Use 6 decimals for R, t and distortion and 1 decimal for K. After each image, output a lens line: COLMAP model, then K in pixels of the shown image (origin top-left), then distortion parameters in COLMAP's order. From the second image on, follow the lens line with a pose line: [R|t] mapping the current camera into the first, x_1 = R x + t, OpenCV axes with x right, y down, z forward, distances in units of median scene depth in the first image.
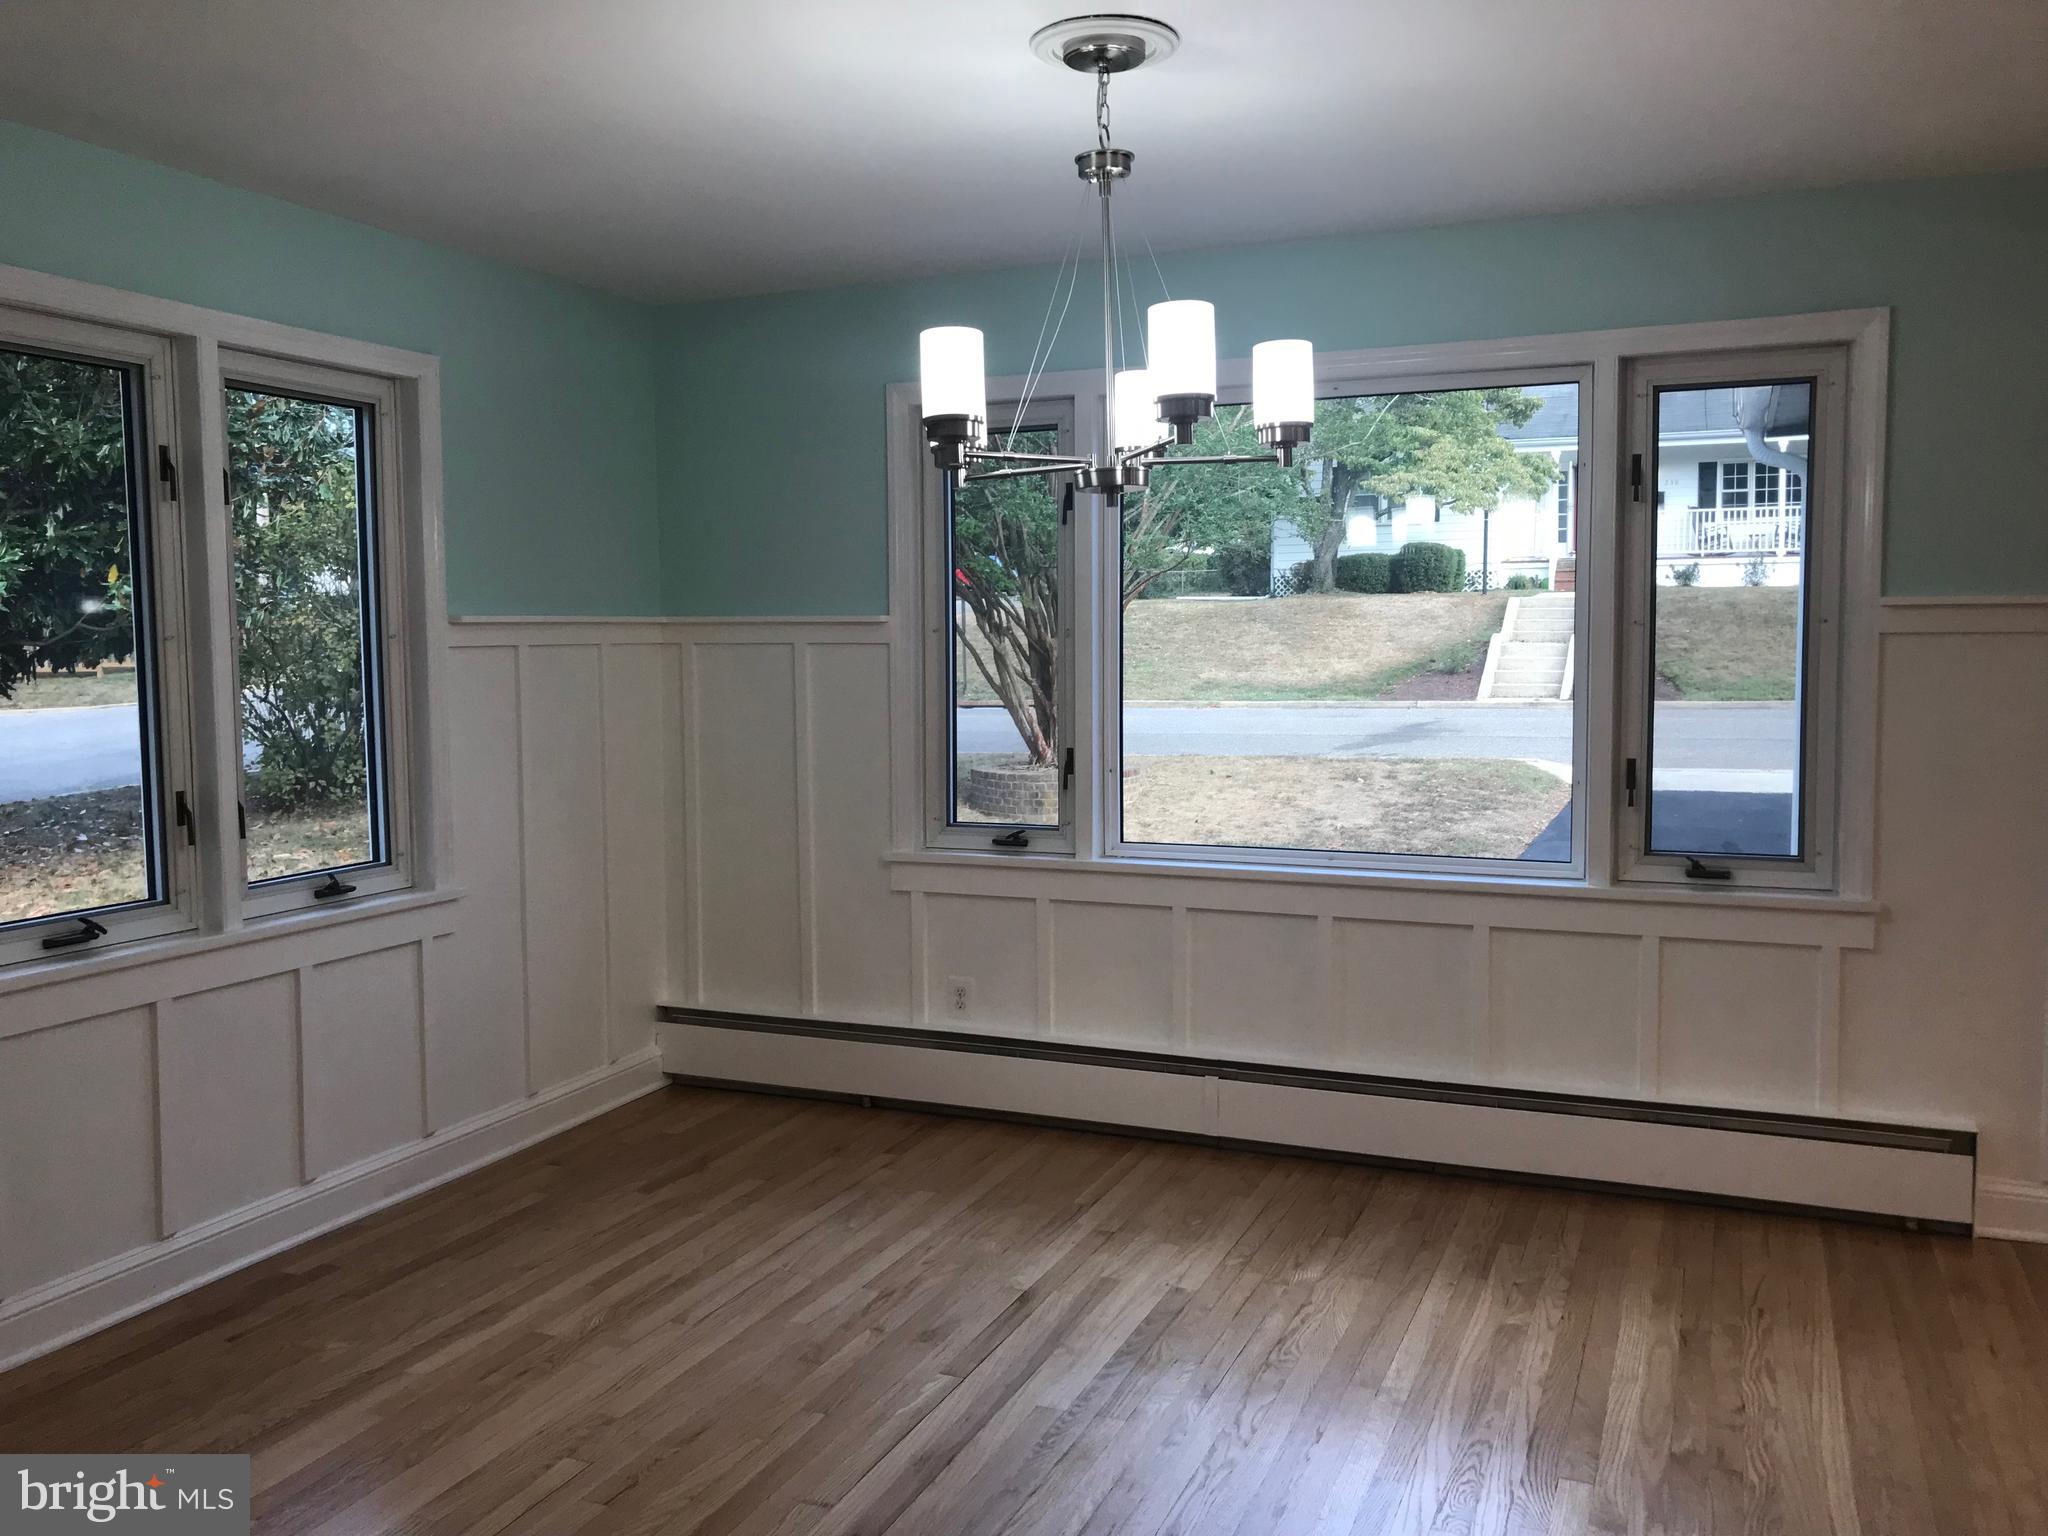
lens RADIAL K [[1698.5, 0, 1018.8], [0, 1698.5, 751.8], [0, 0, 1]] dist [0.008944, 0.001089]
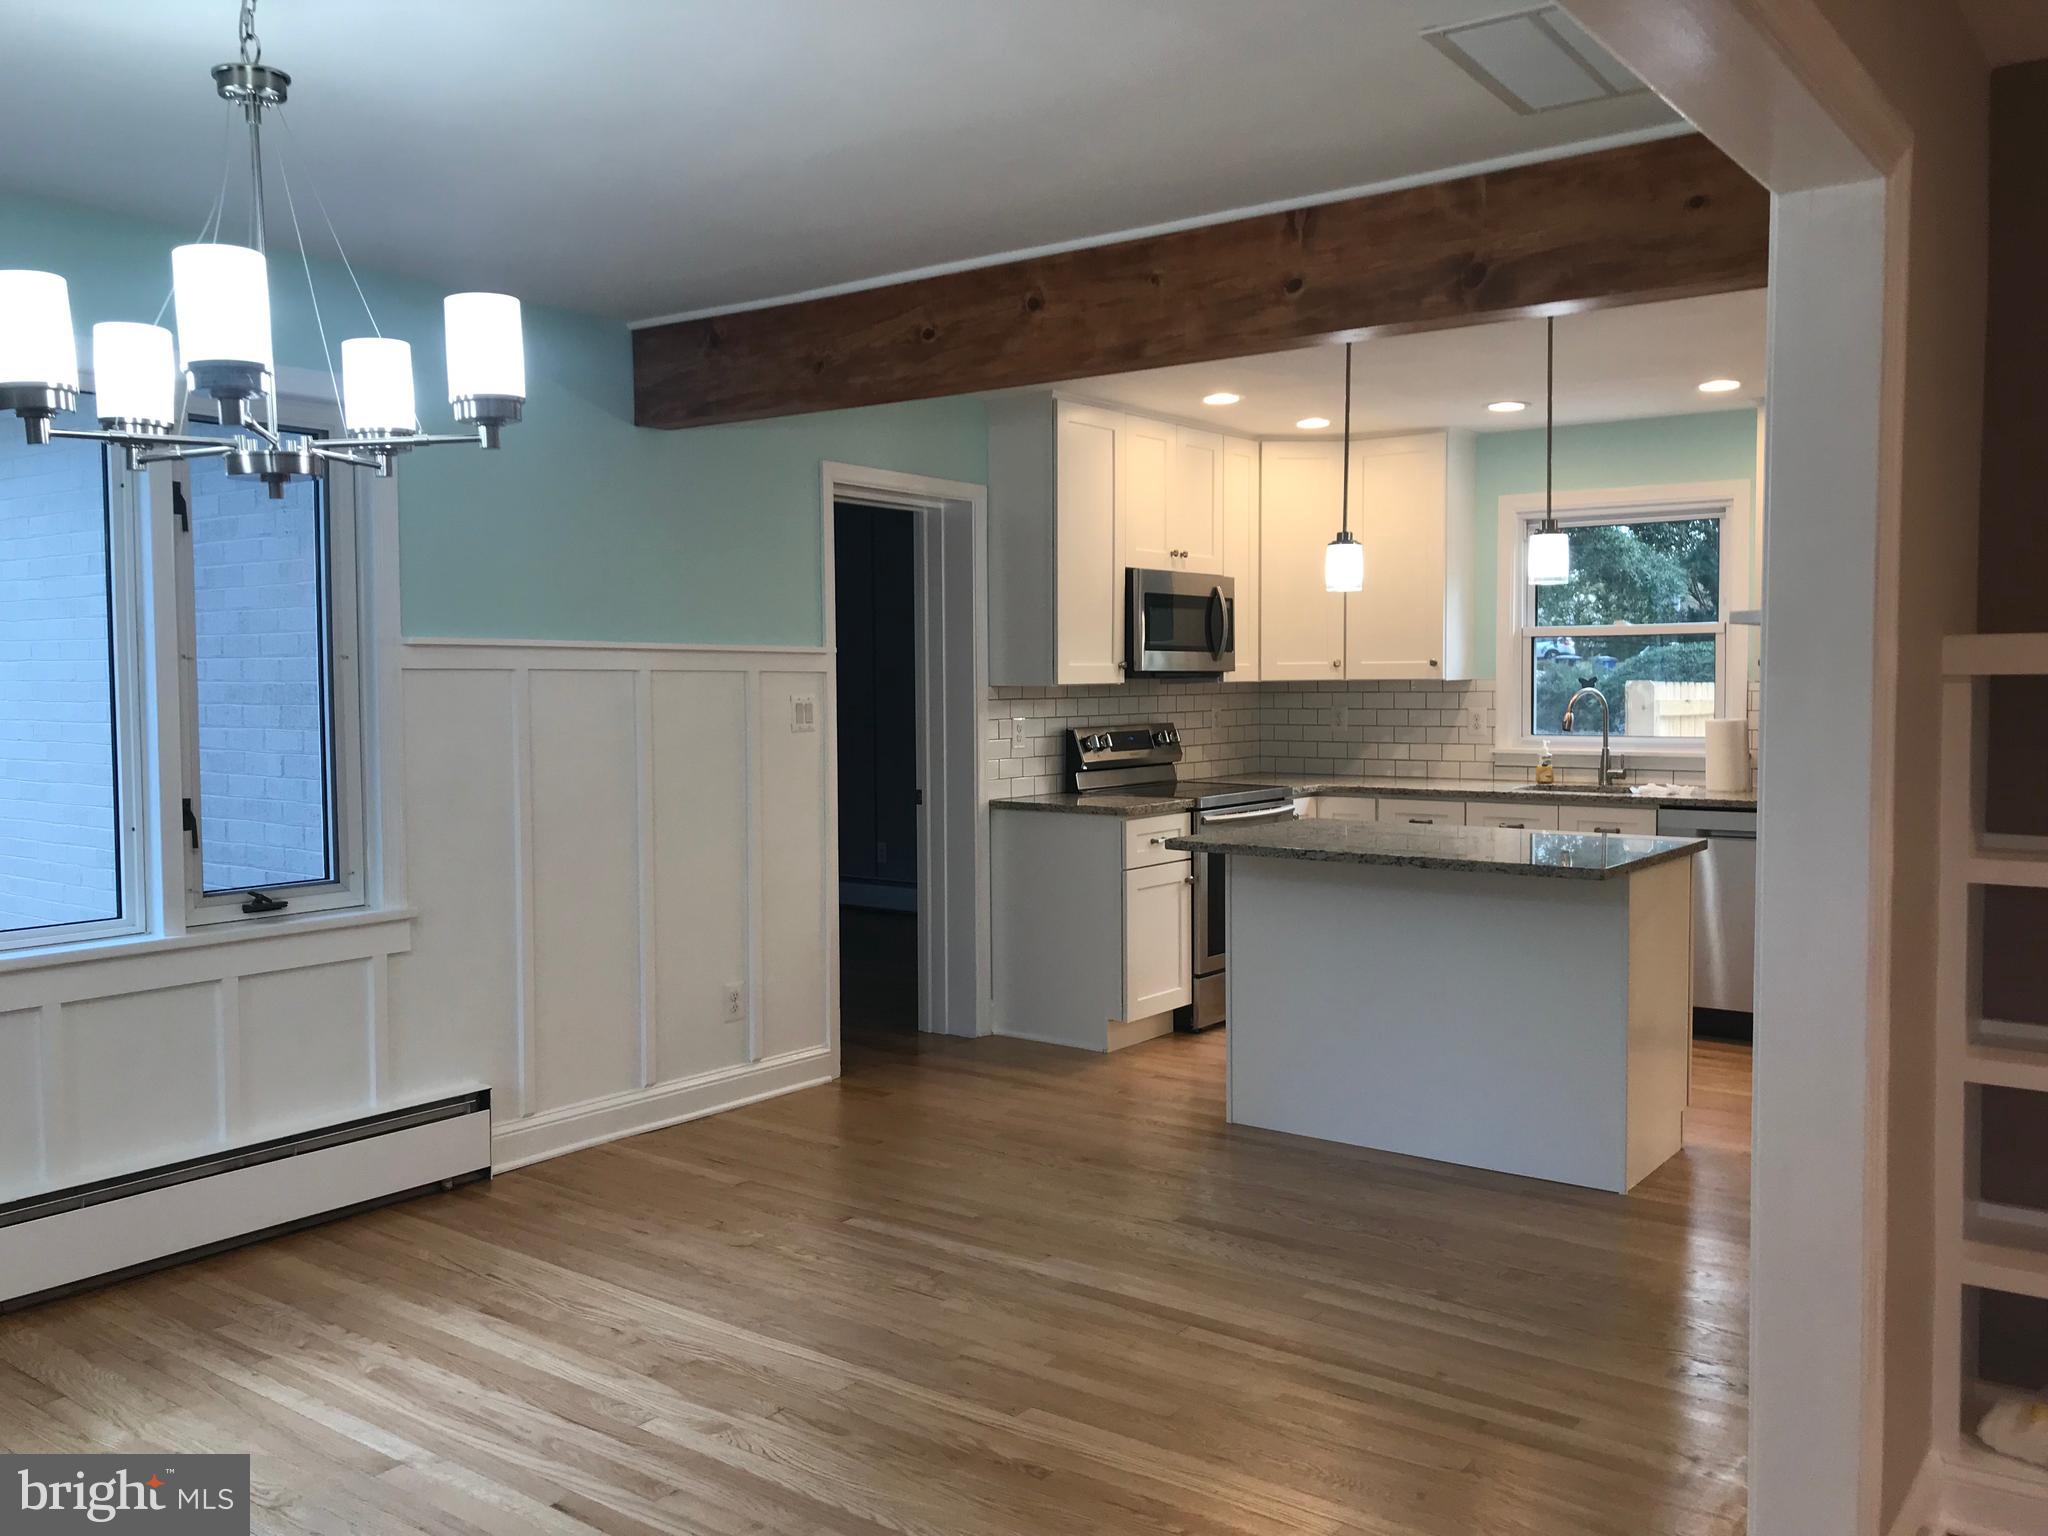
lens RADIAL K [[1698.5, 0, 1017.5], [0, 1698.5, 777.1], [0, 0, 1]] dist [0.008944, 0.001089]
pose [[0.244908, -0.053287, 0.968081, -0.521027], [0.069405, 0.996890, 0.037315, -0.012933], [-0.967059, 0.058051, 0.247845, 0.362432]]
